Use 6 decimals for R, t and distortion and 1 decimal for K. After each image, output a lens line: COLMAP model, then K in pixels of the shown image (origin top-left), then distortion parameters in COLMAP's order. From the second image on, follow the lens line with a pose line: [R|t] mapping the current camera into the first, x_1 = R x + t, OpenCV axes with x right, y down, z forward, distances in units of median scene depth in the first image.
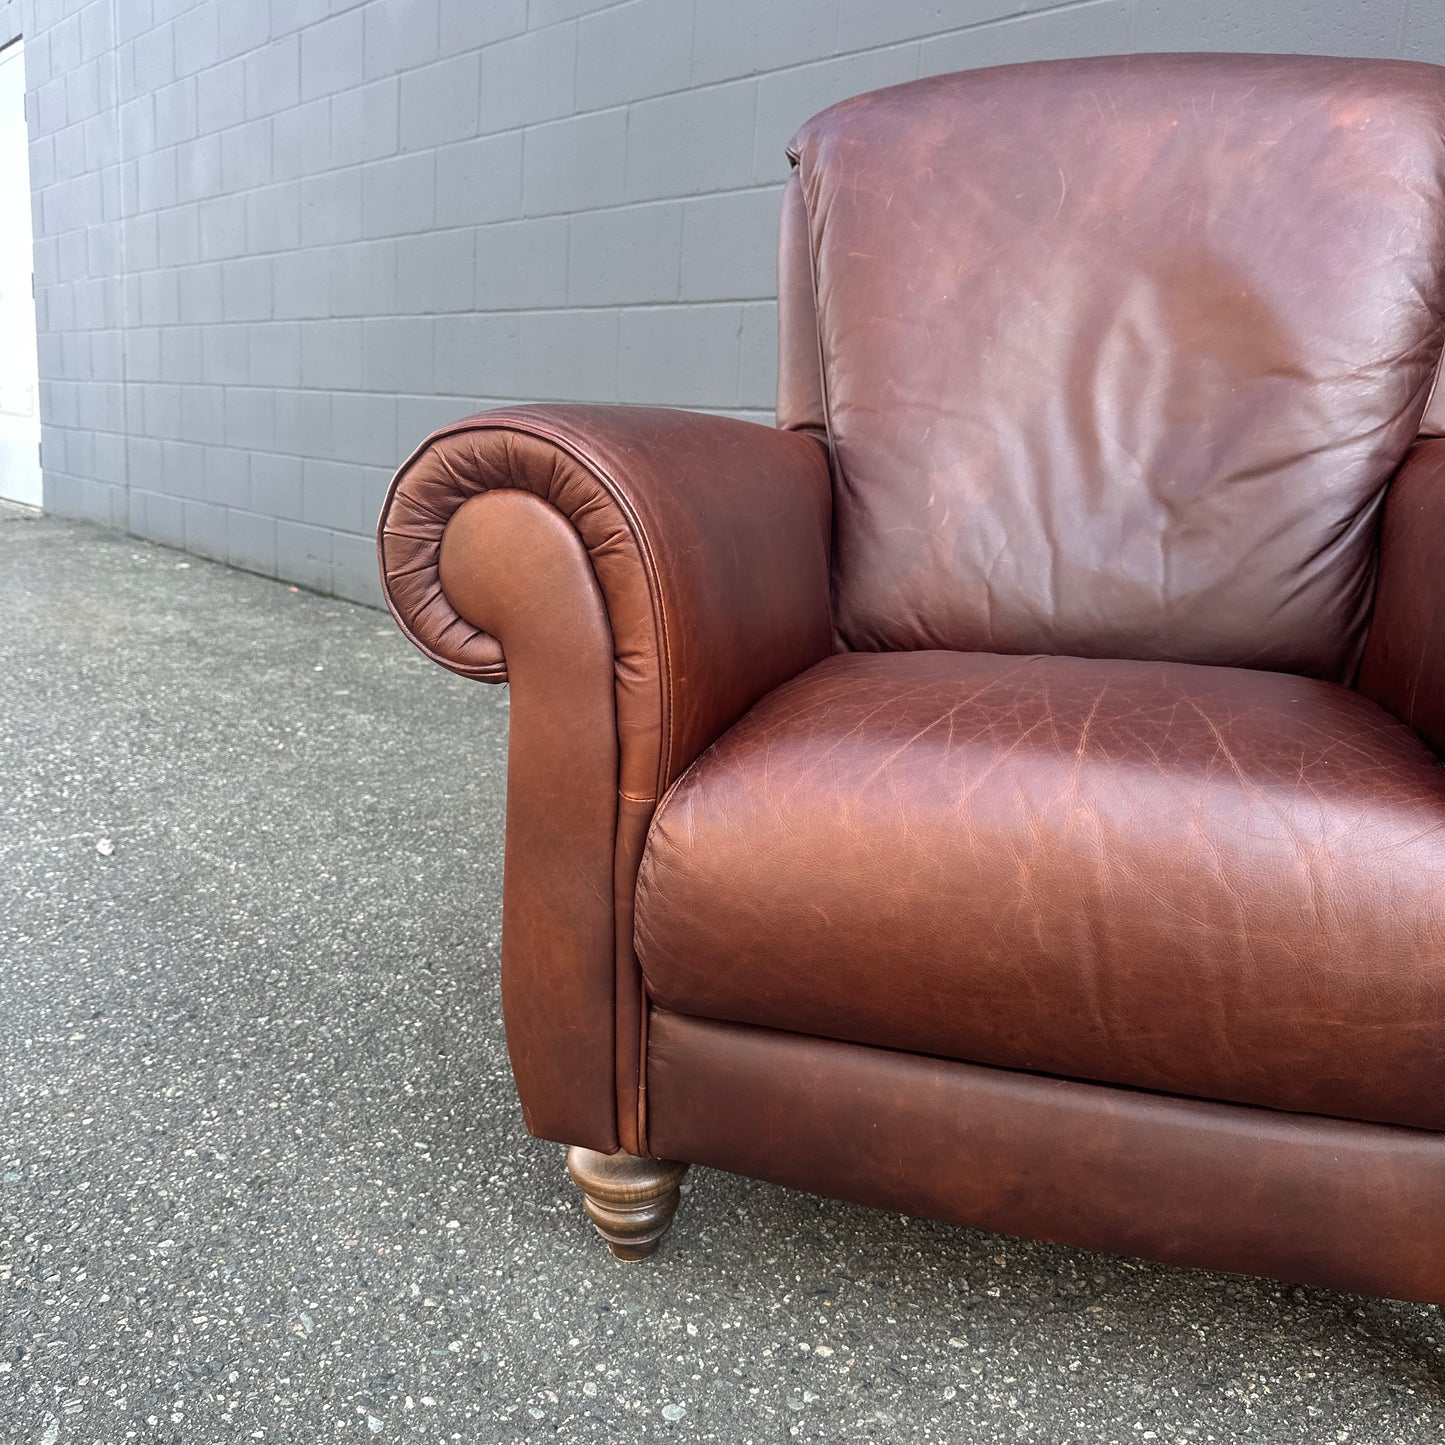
lens RADIAL K [[1361.6, 0, 704.4], [0, 1361.6, 730.1], [0, 0, 1]] dist [0.169377, -0.377078]
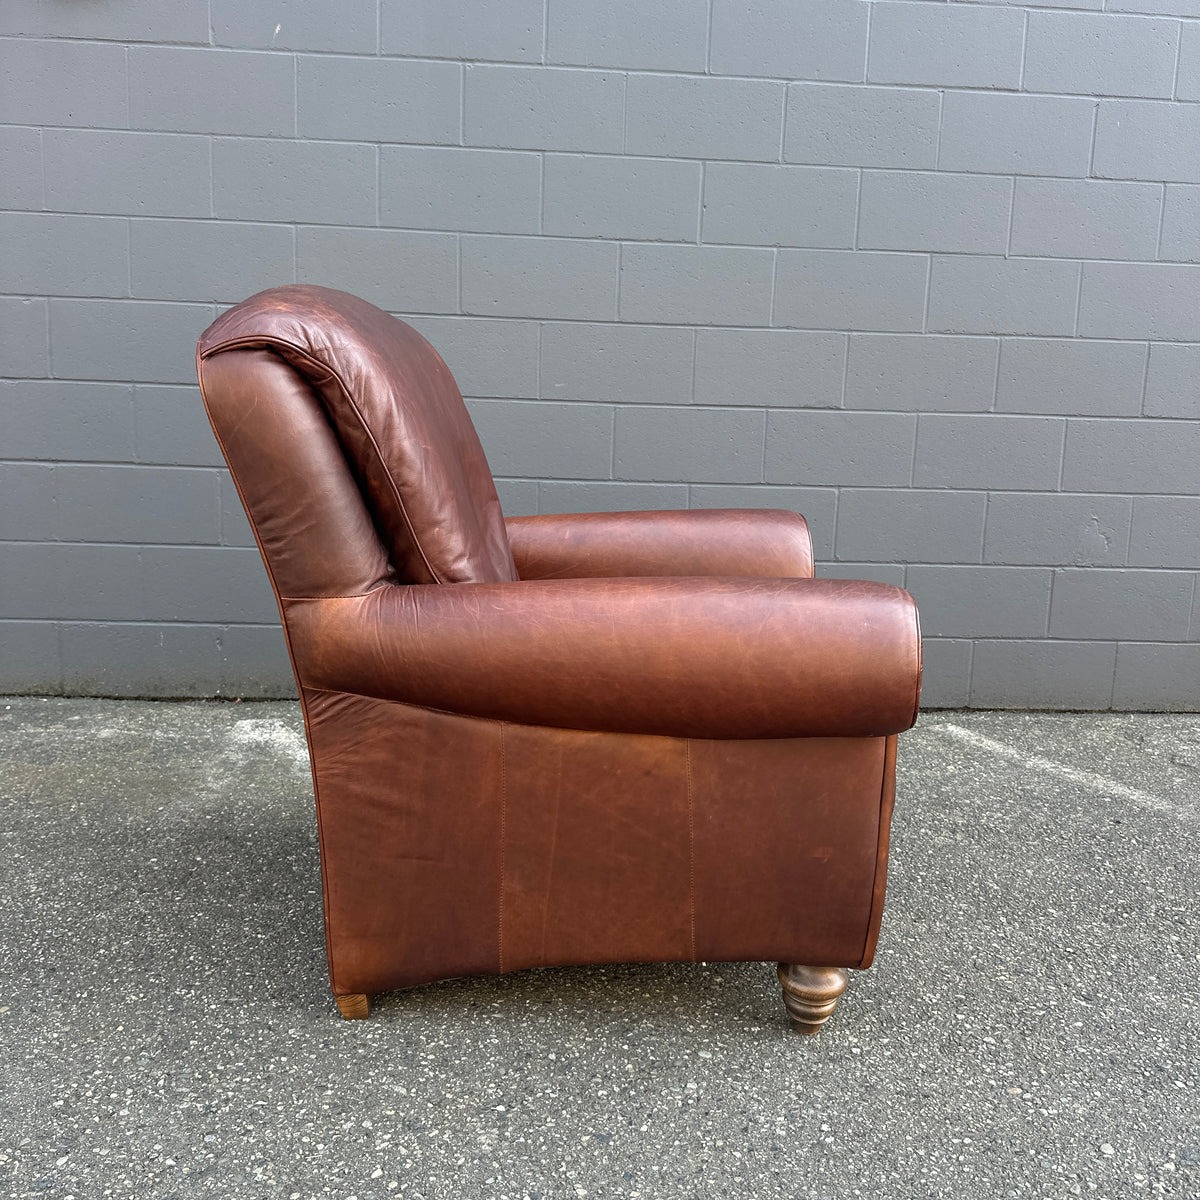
lens RADIAL K [[1118.2, 0, 607.5], [0, 1118.2, 603.6], [0, 0, 1]] dist [0.182781, -0.408256]
pose [[0.590796, -0.155517, 0.791691, -1.303141], [0.171264, 0.983059, 0.065304, -0.192681], [-0.788435, 0.097007, 0.607421, -0.239913]]
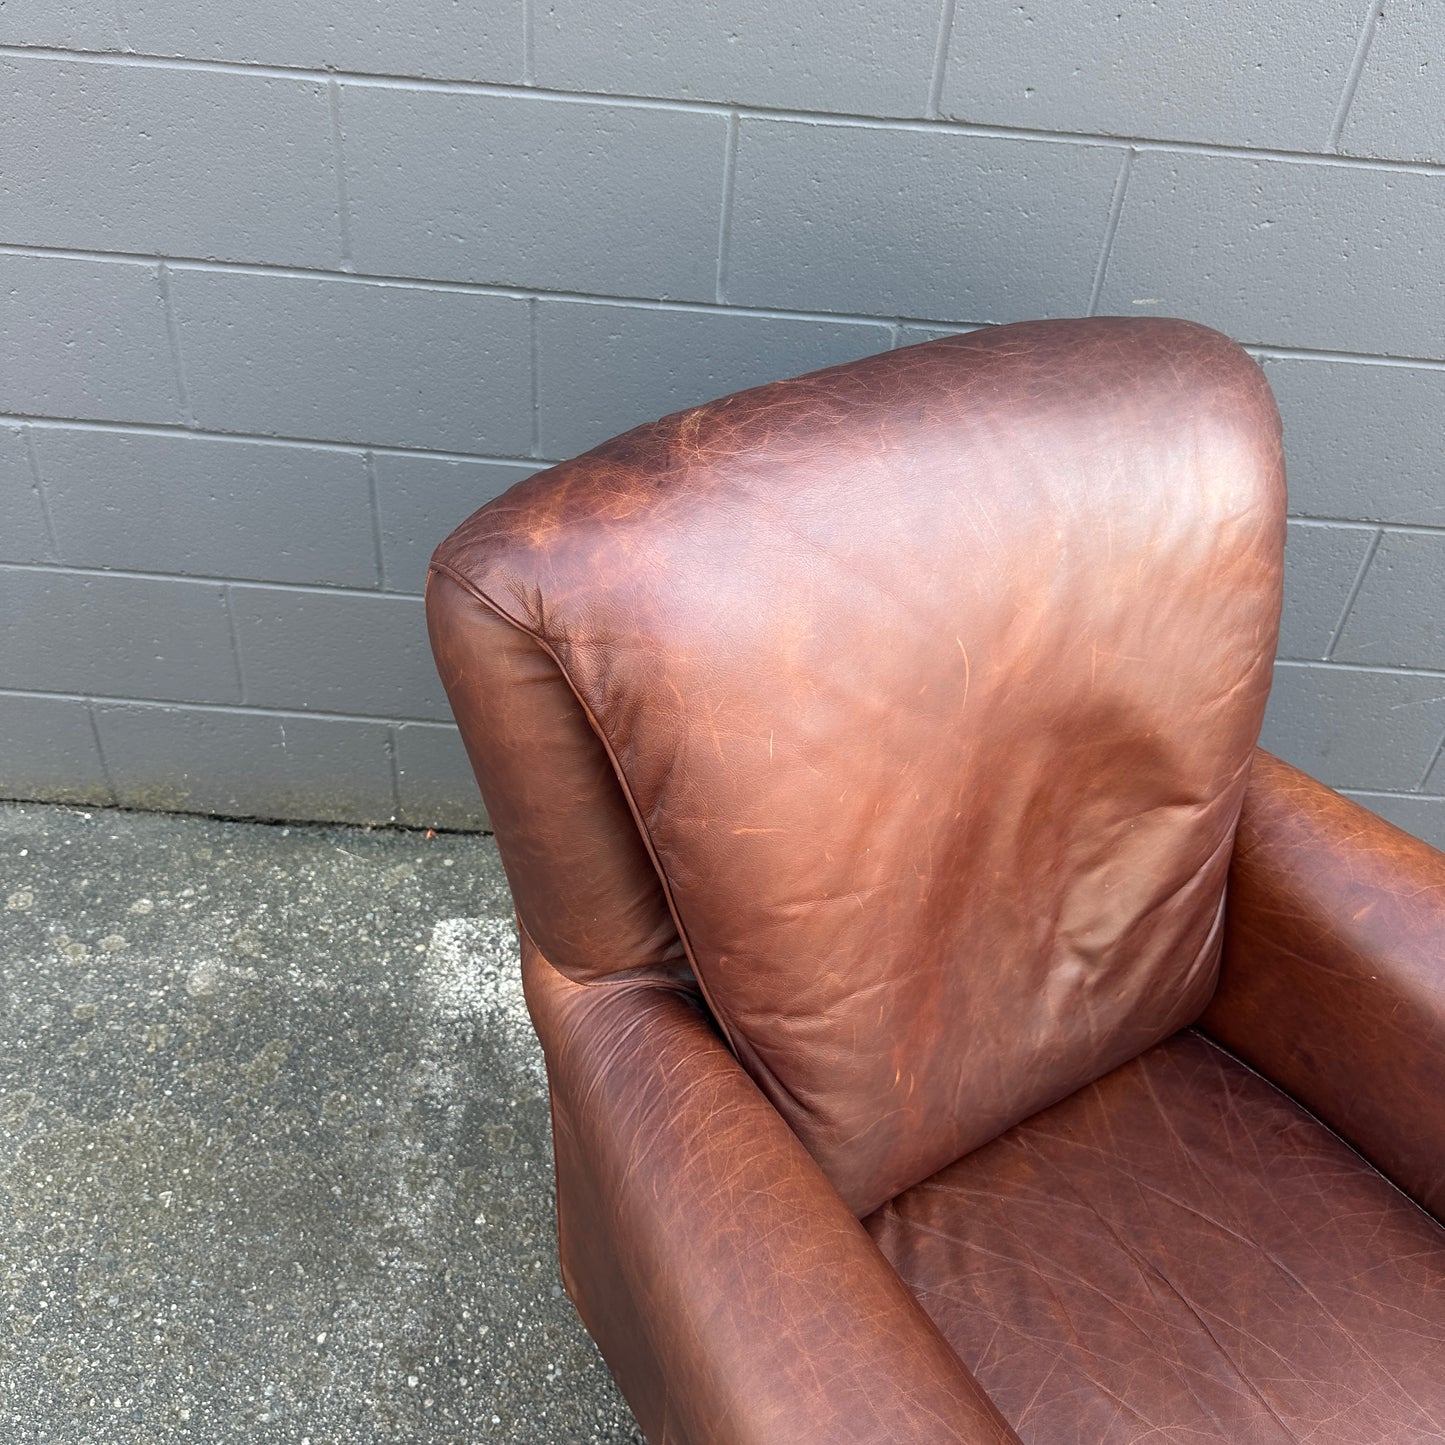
lens RADIAL K [[1355.8, 0, 715.2], [0, 1355.8, 730.0], [0, 0, 1]] dist [0.165095, -0.381289]
pose [[0.668269, -0.462691, 0.582523, -0.368008], [0.123493, 0.841179, 0.526467, -1.029659], [-0.733598, -0.279884, 0.619274, 0.862667]]
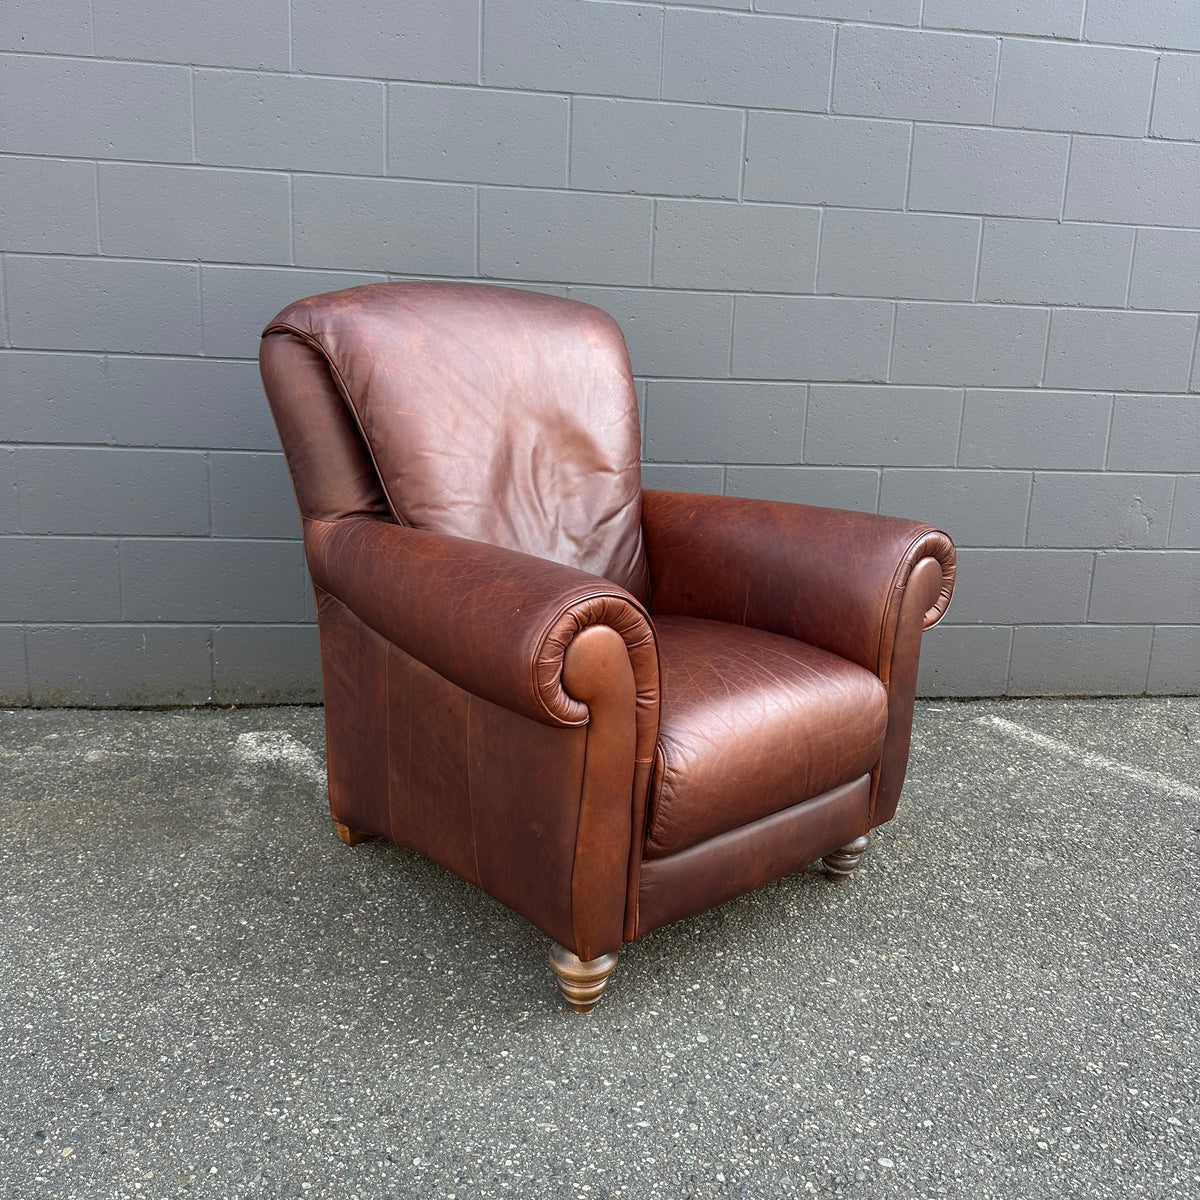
lens RADIAL K [[1120.7, 0, 608.0], [0, 1120.7, 601.4], [0, 0, 1]] dist [0.157152, -0.334991]
pose [[0.517976, -0.209825, 0.829261, -1.274852], [0.172094, 0.975188, 0.139254, -0.380188], [-0.837905, 0.070581, 0.541234, 0.137226]]
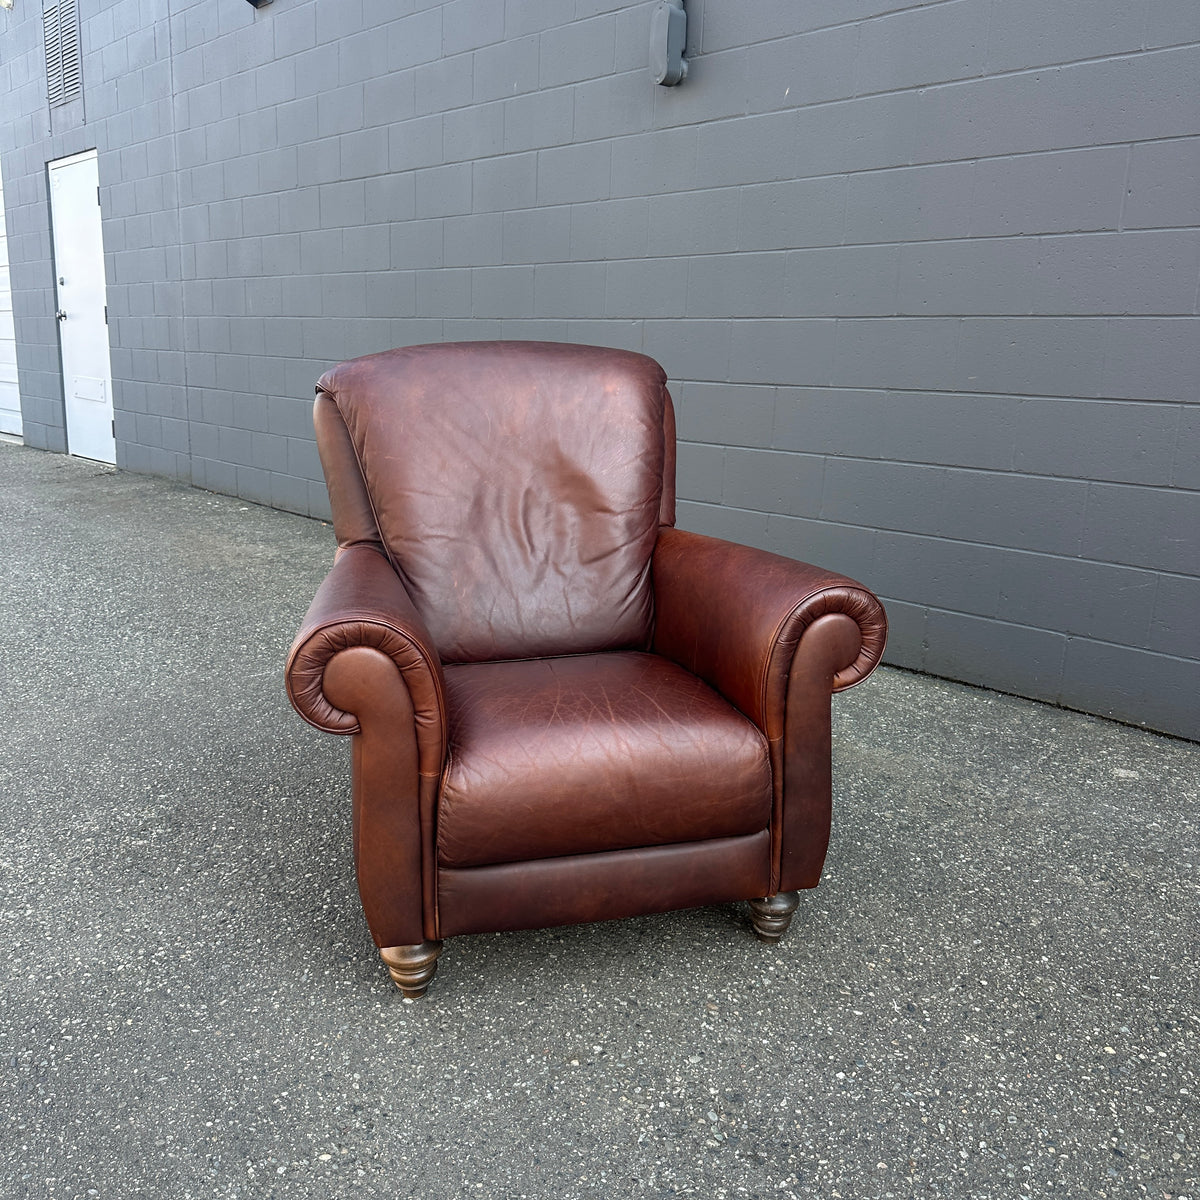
lens RADIAL K [[1130.8, 0, 585.0], [0, 1130.8, 606.3], [0, 0, 1]] dist [0.169377, -0.377078]
pose [[0.854115, -0.142407, 0.500208, -0.654929], [0.141545, 0.989127, 0.039909, -0.234738], [-0.500453, 0.036716, 0.864985, -0.651499]]
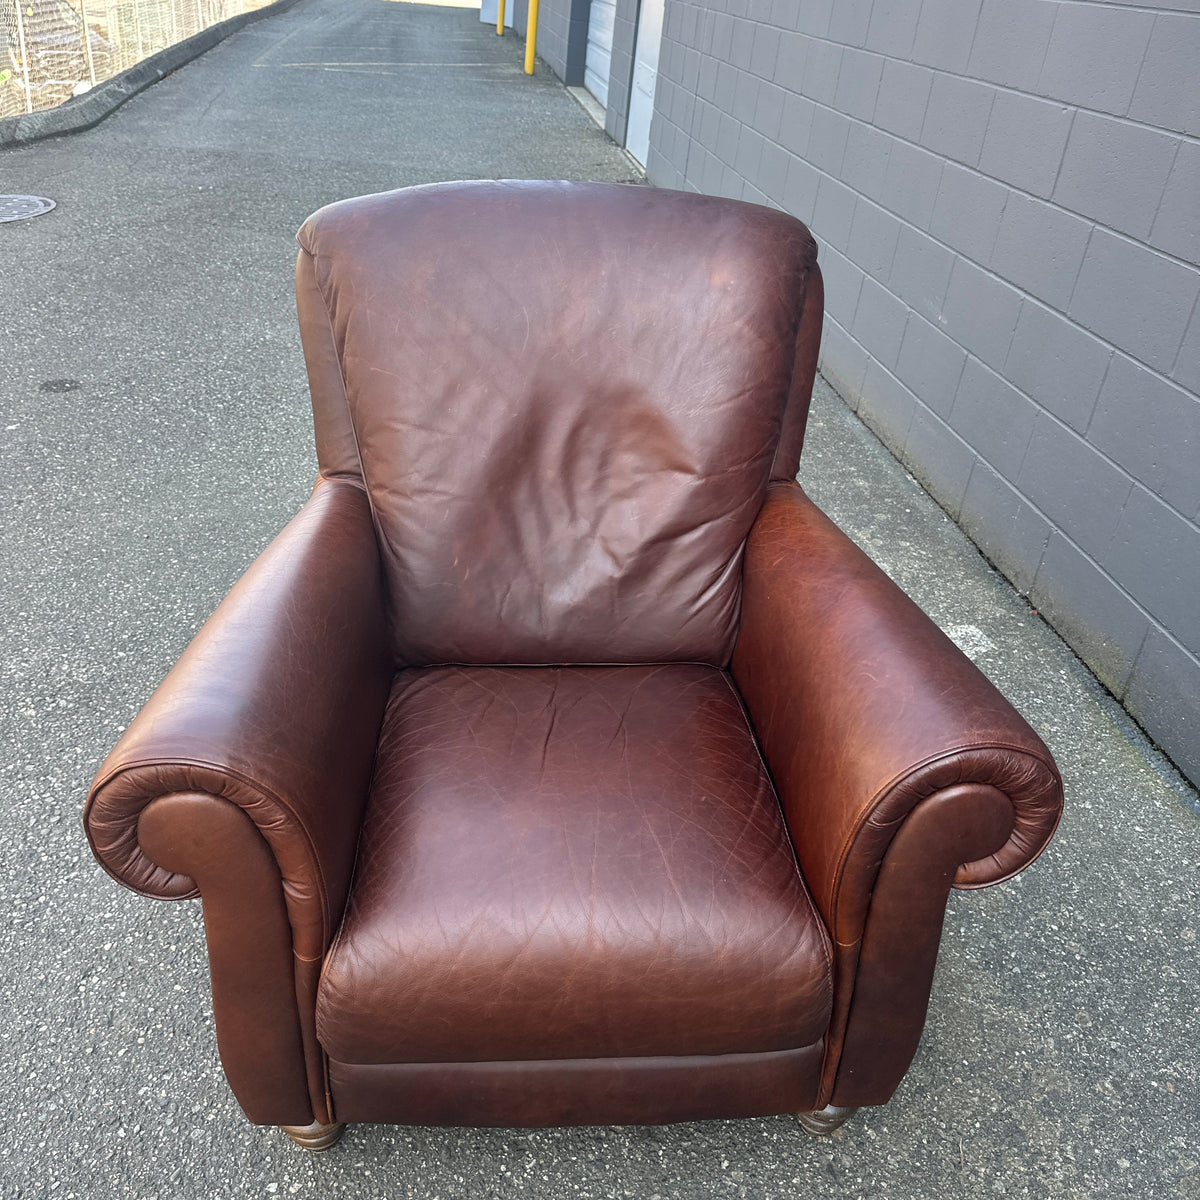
lens RADIAL K [[1111.5, 0, 601.7], [0, 1111.5, 593.7], [0, 0, 1]] dist [0.149147, -0.347577]
pose [[0.939157, -0.142765, 0.312415, -0.069899], [0.052050, 0.958180, 0.281393, -0.599228], [-0.339523, -0.248011, 0.907312, -0.108405]]
